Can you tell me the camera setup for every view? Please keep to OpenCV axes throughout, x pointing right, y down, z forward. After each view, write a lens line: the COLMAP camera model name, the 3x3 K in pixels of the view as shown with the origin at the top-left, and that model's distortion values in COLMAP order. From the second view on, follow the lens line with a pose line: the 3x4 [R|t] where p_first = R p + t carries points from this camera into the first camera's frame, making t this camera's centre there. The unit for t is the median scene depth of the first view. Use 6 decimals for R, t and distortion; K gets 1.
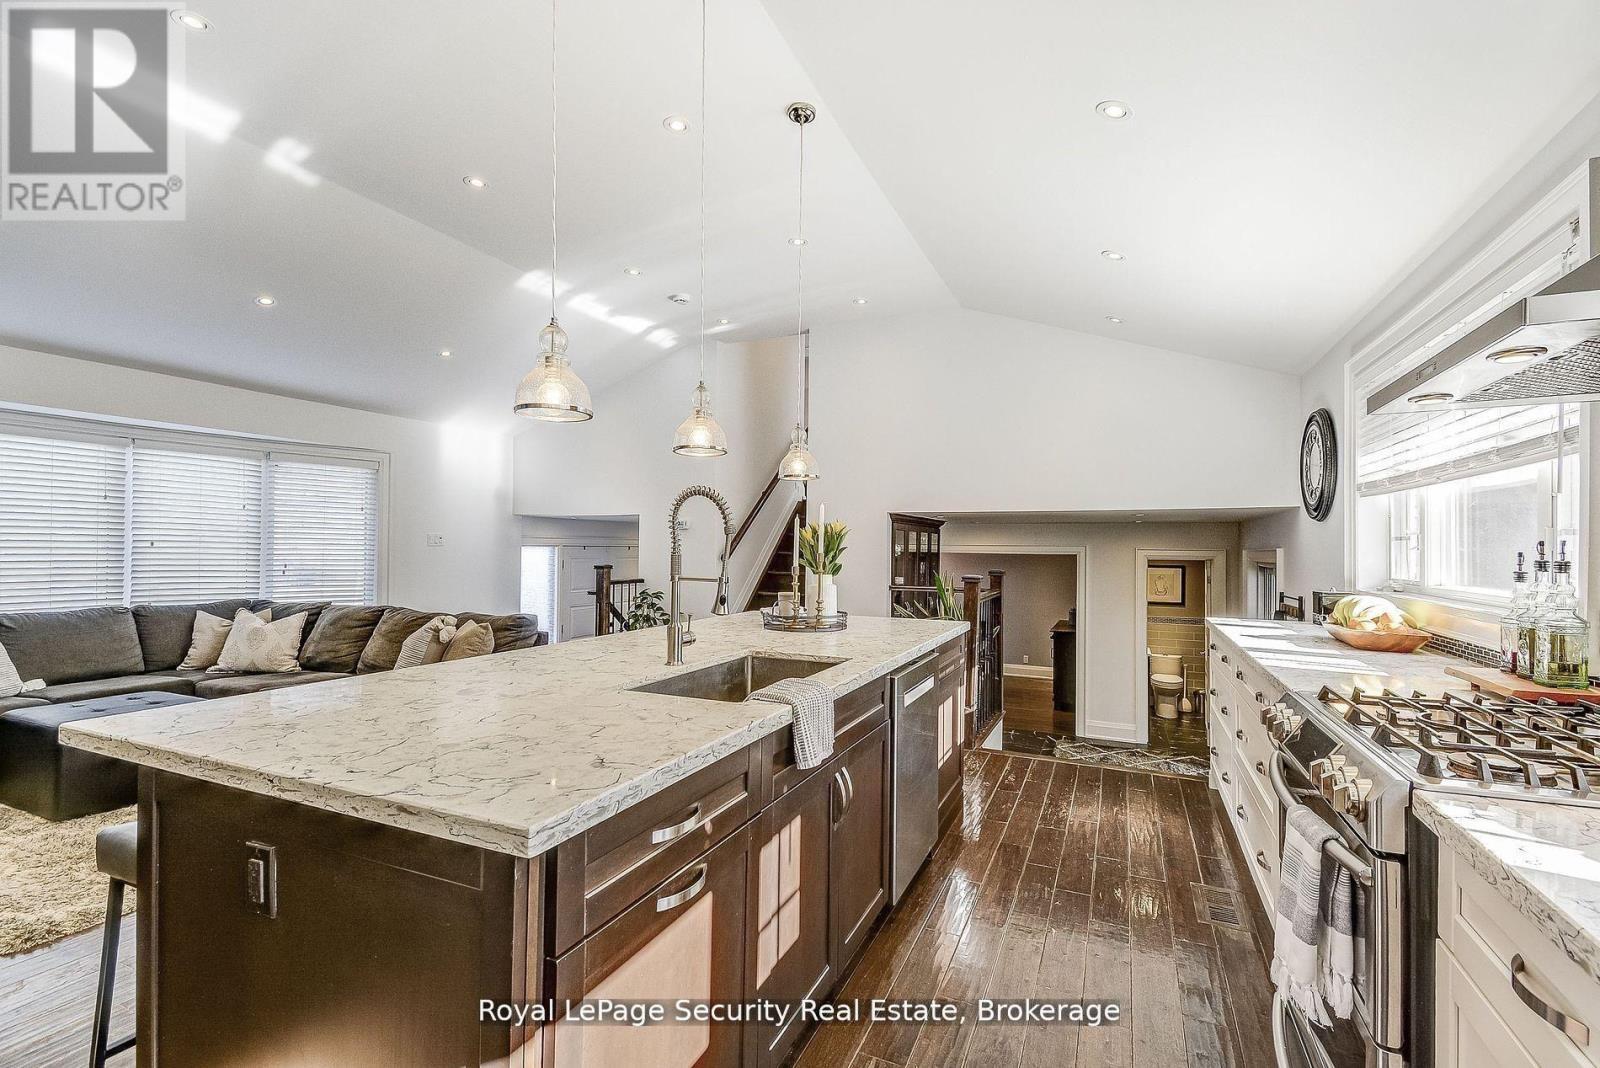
lens RADIAL K [[699.8, 0, 805.1], [0, 699.8, 547.2], [0, 0, 1]] dist [0.015047, -0.009788]
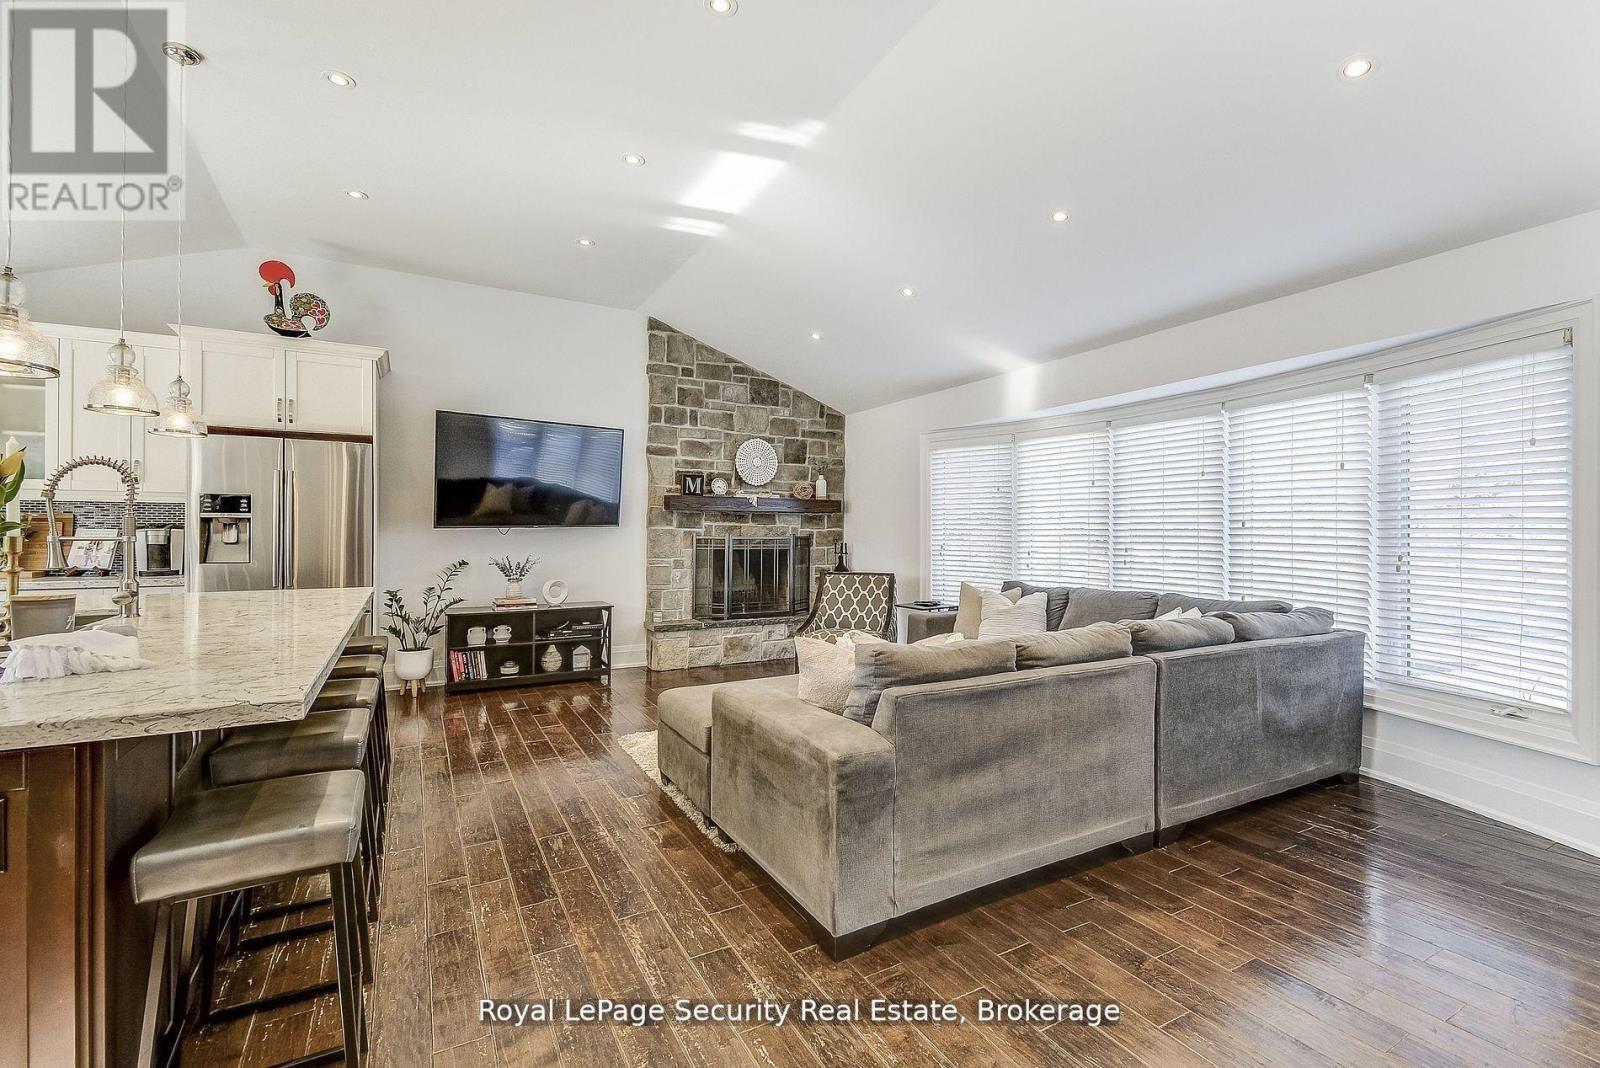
lens RADIAL K [[699.8, 0, 811.3], [0, 699.8, 538.1], [0, 0, 1]] dist [0.015047, -0.009788]
pose [[-0.591588, -0.007474, -0.806206, 0.052424], [-0.005910, 0.999970, -0.004933, 0.026652], [0.806219, 0.001846, -0.591615, 1.539401]]
